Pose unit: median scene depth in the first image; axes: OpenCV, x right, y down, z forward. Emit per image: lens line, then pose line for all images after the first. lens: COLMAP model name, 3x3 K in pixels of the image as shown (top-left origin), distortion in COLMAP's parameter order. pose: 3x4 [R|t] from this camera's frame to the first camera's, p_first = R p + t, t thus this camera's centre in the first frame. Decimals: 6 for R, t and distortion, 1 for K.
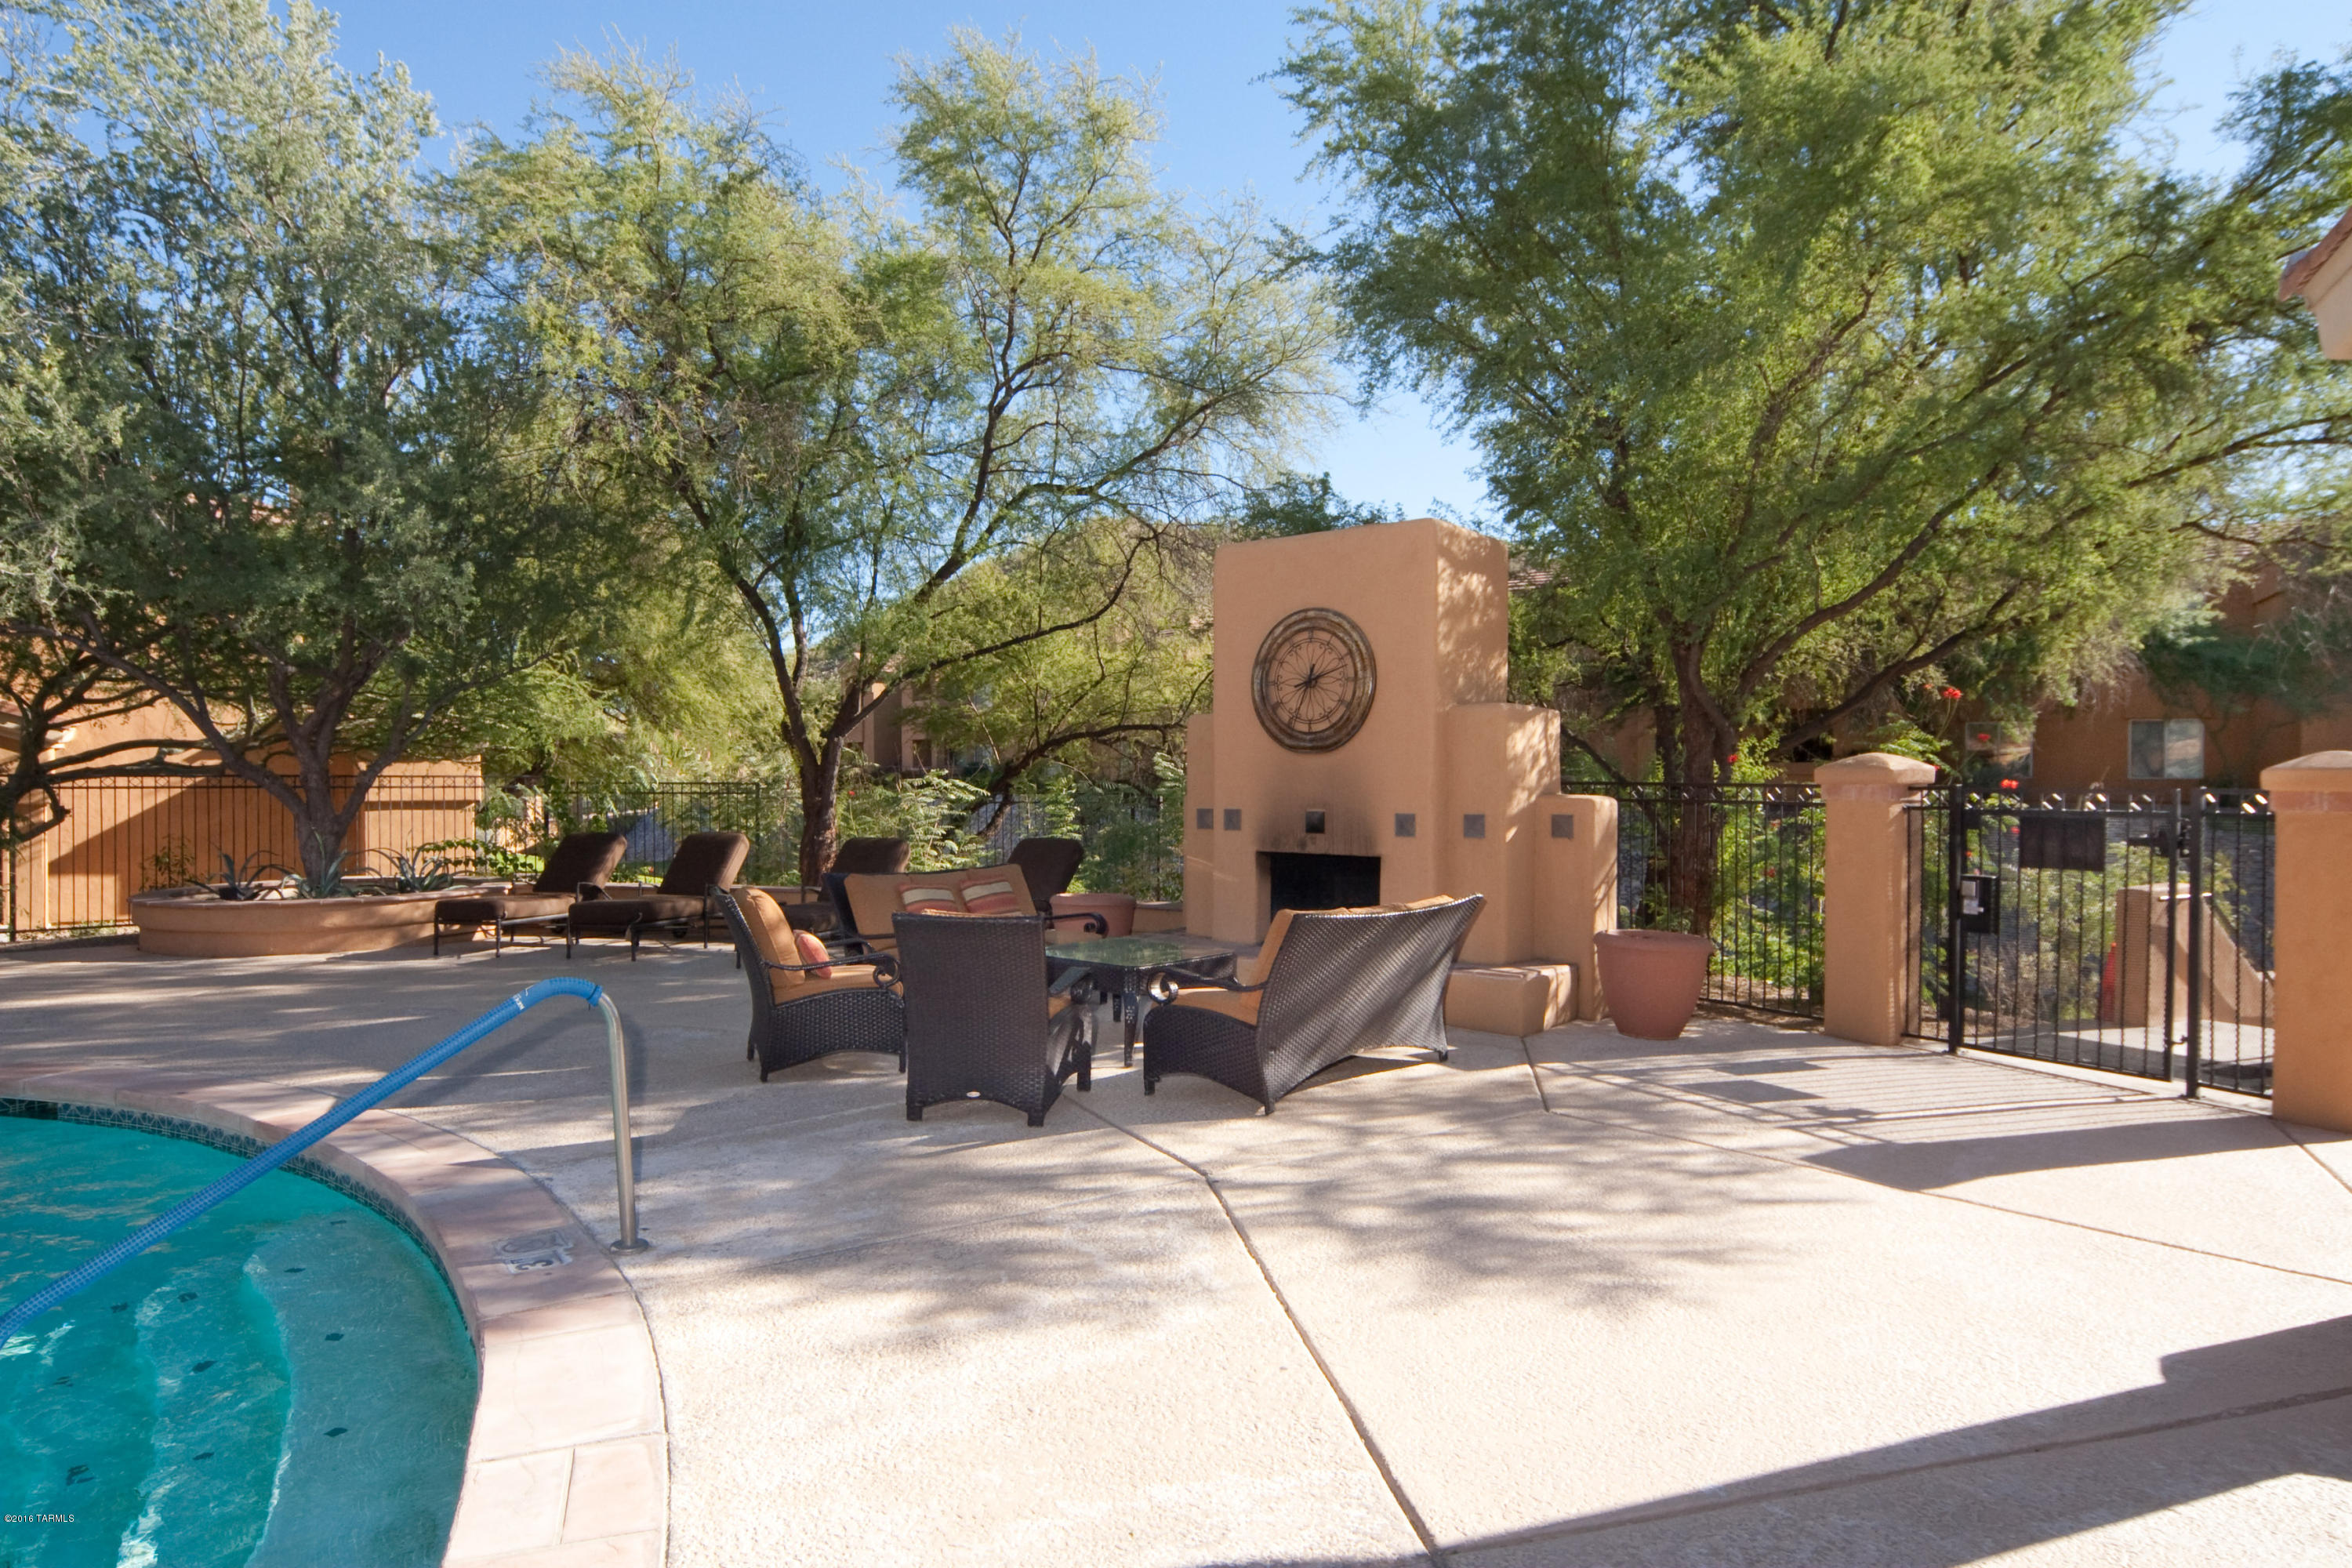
lens RADIAL K [[1304.8, 0, 1174.6], [0, 1304.8, 793.6], [0, 0, 1]] dist [-0.018480, 0.000661]
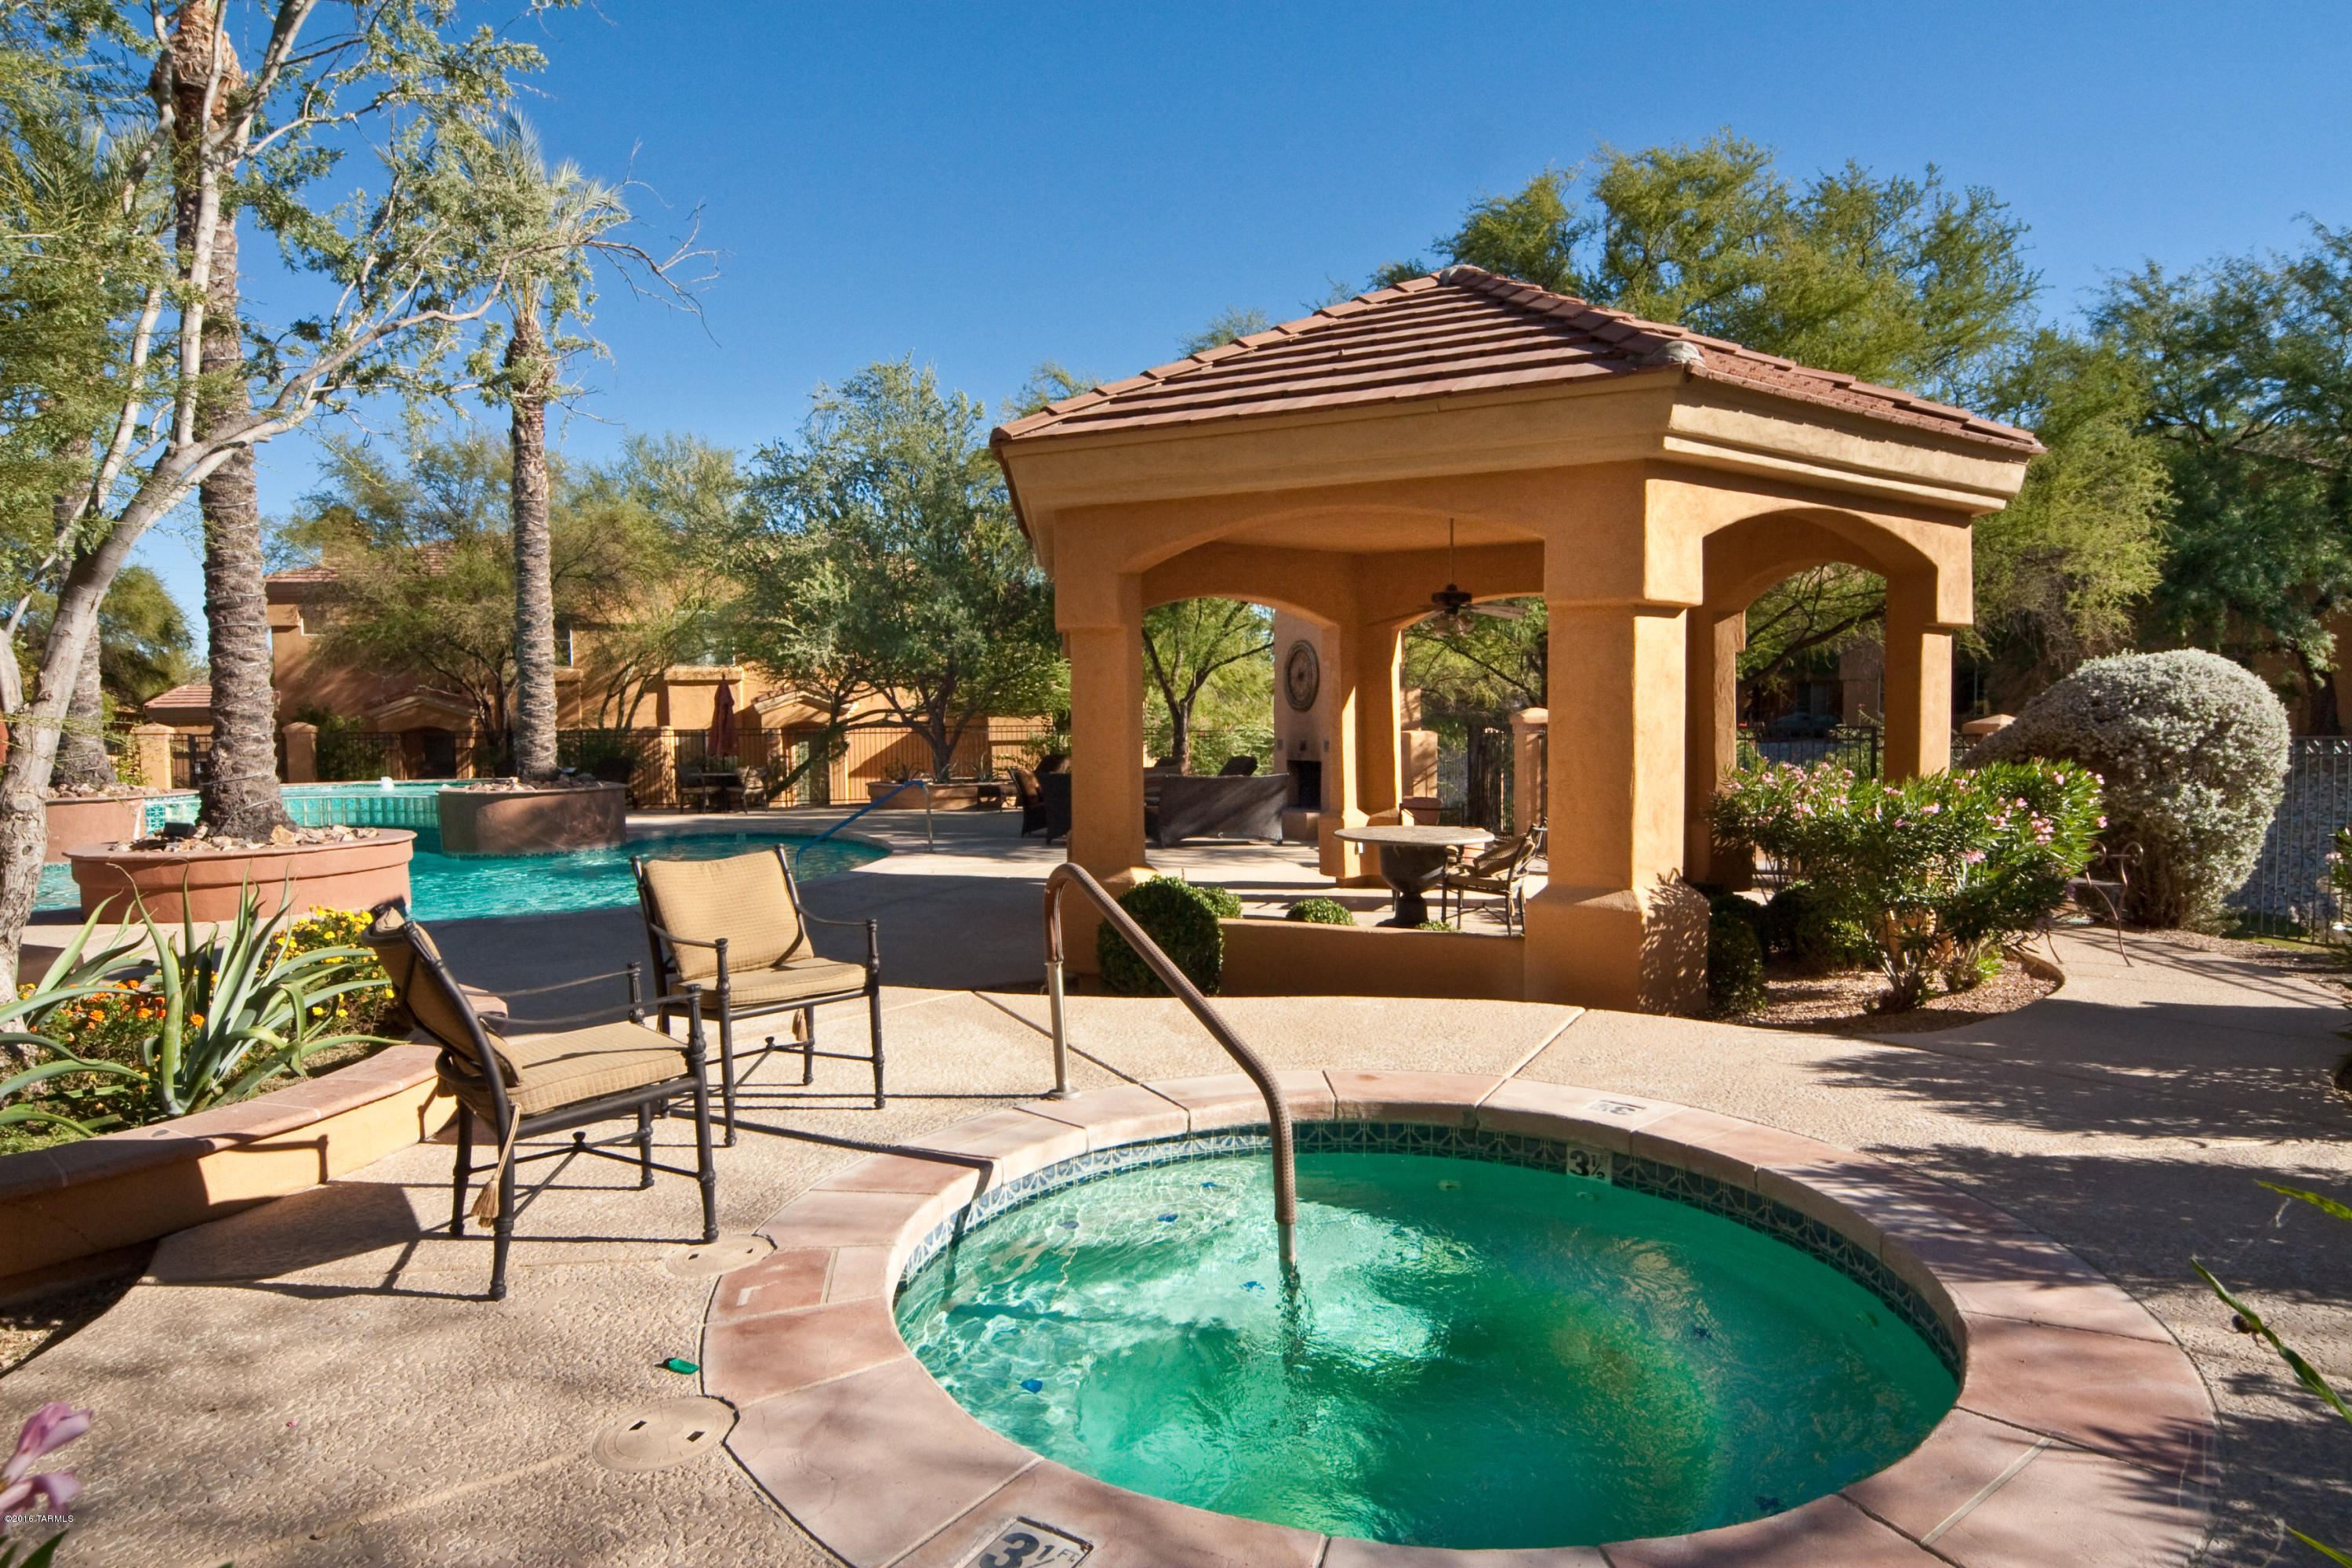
lens RADIAL K [[1304.8, 0, 1174.6], [0, 1304.8, 793.6], [0, 0, 1]] dist [-0.018480, 0.000661]
pose [[0.878069, 0.015202, -0.478293, 0.723663], [0.006031, 0.999064, 0.042827, 0.007560], [0.478496, -0.040490, 0.877156, -0.711730]]
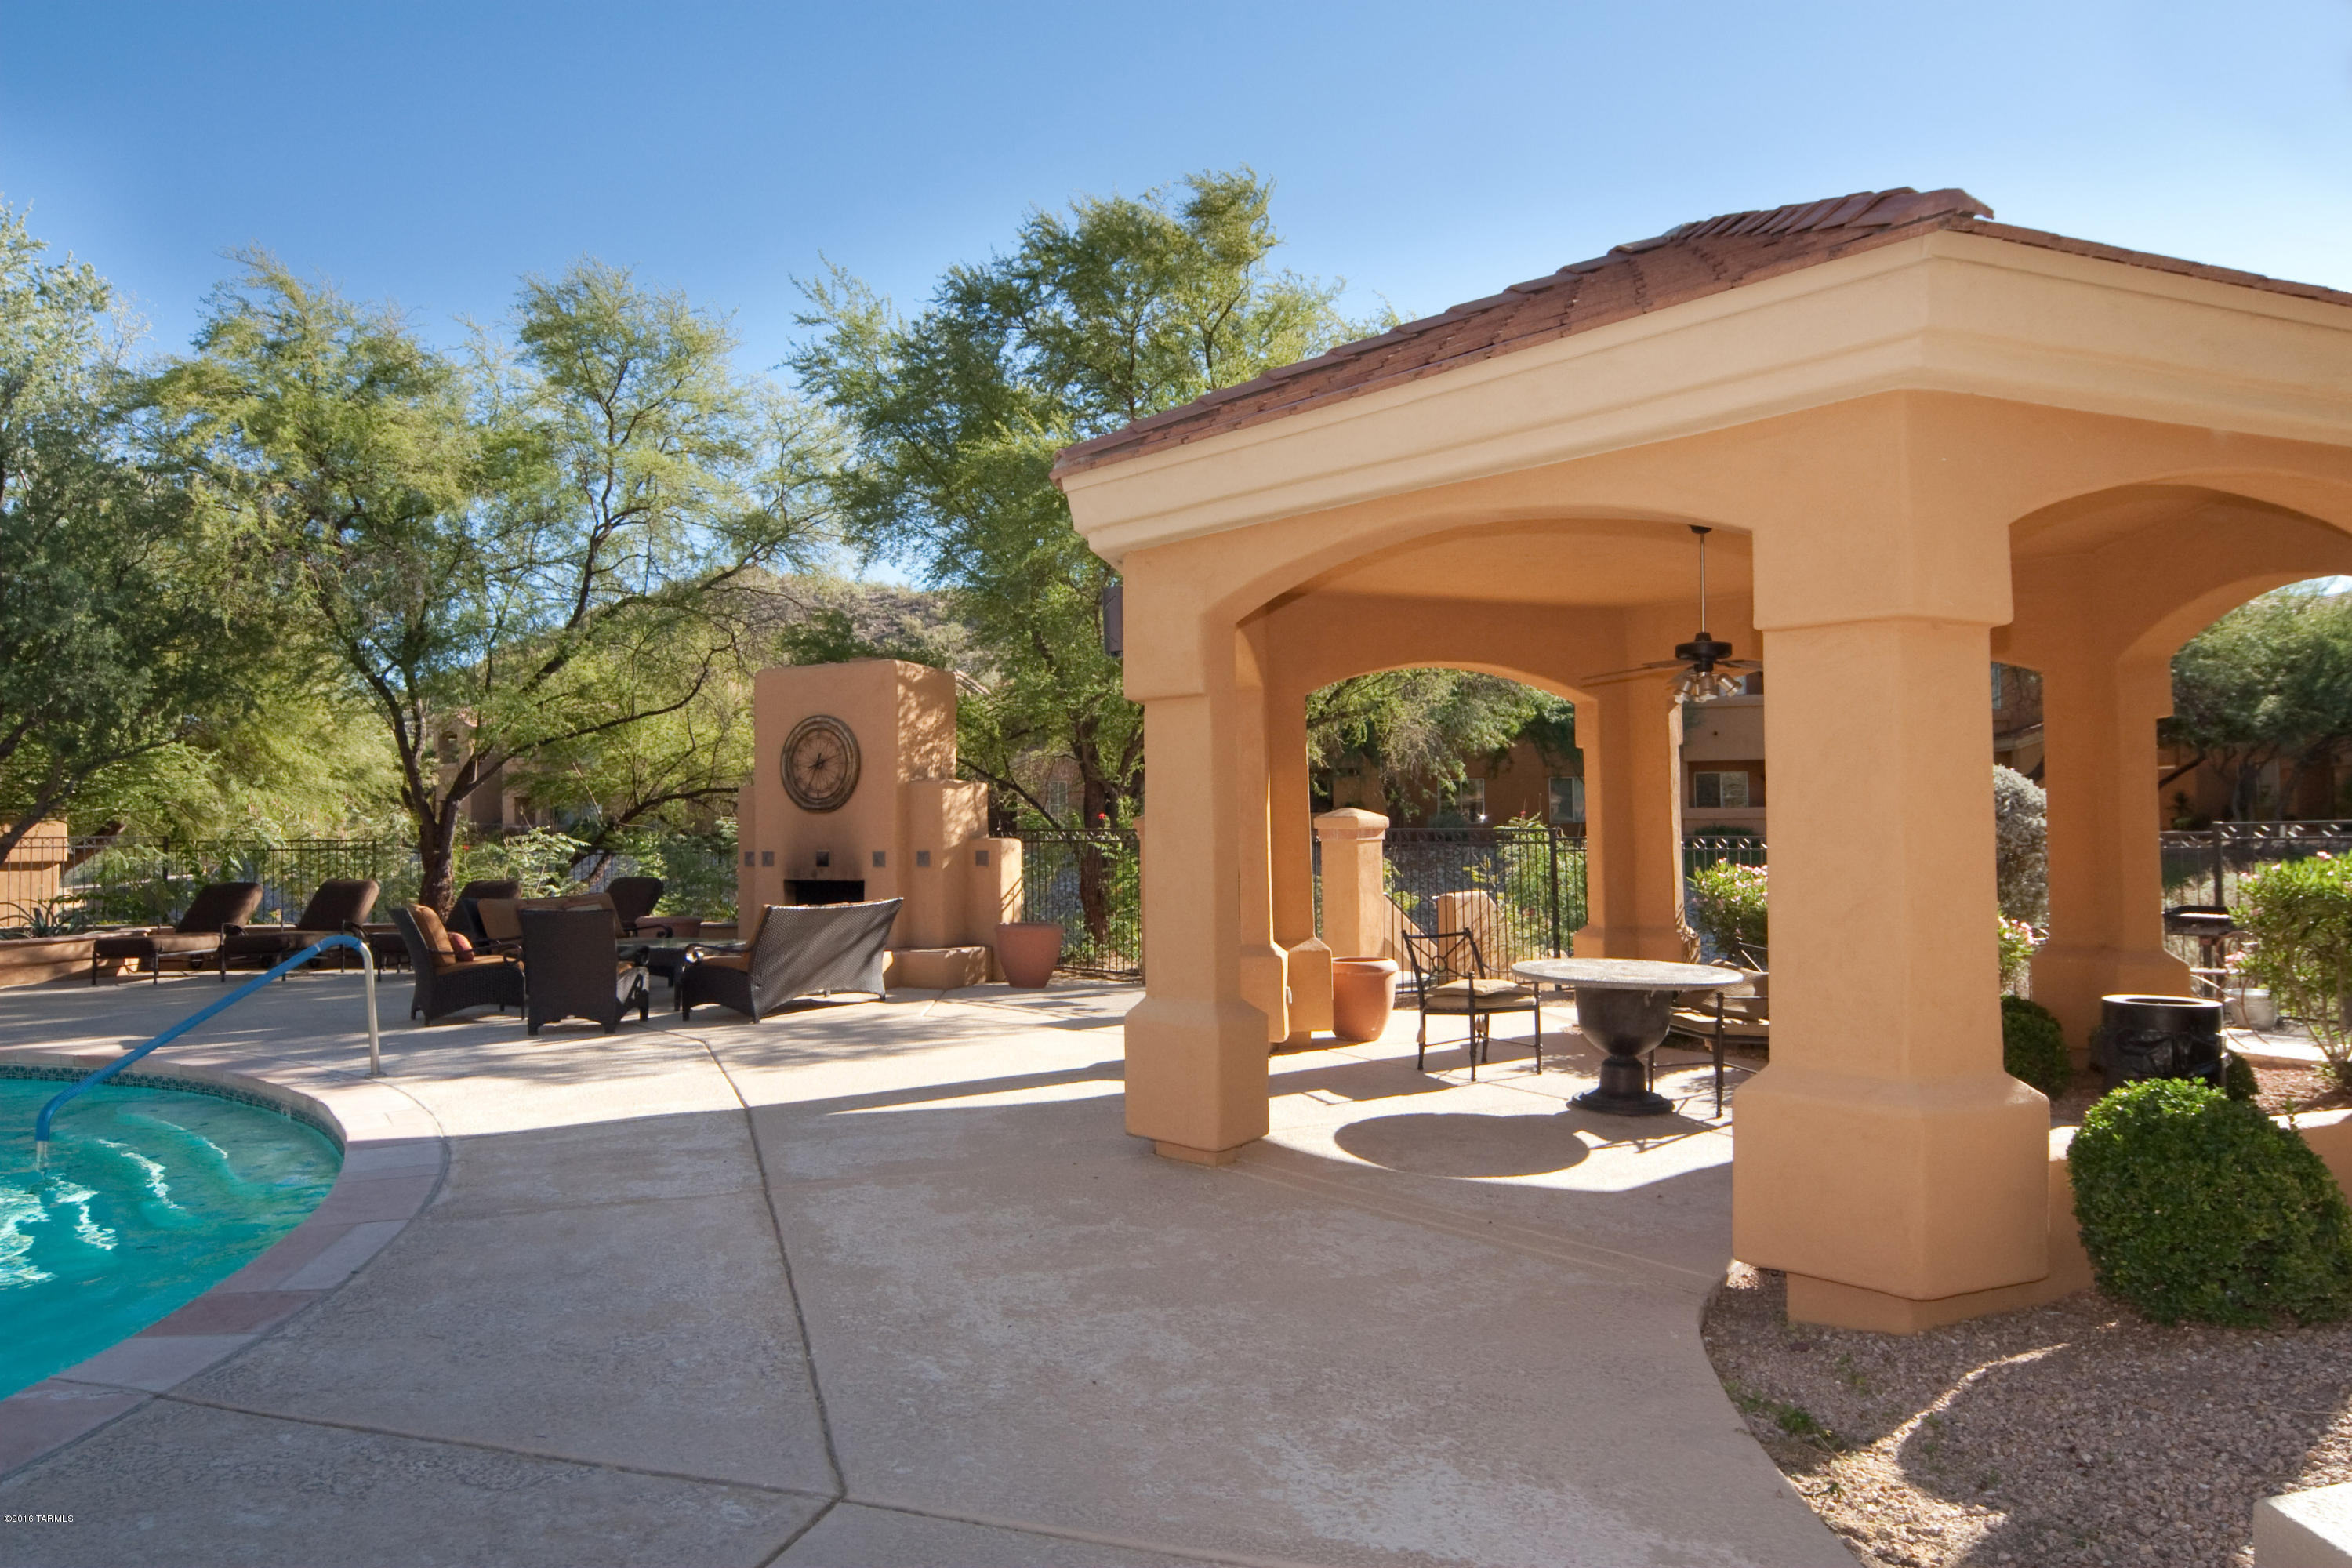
lens RADIAL K [[1306.9, 0, 1176.0], [0, 1306.9, 784.0], [0, 0, 1]] dist [-0.023330, 0.000815]
pose [[0.962217, -0.002505, 0.272272, 0.072063], [0.015626, 0.998818, -0.046032, 0.009019], [-0.271835, 0.048547, 0.961119, -0.427179]]
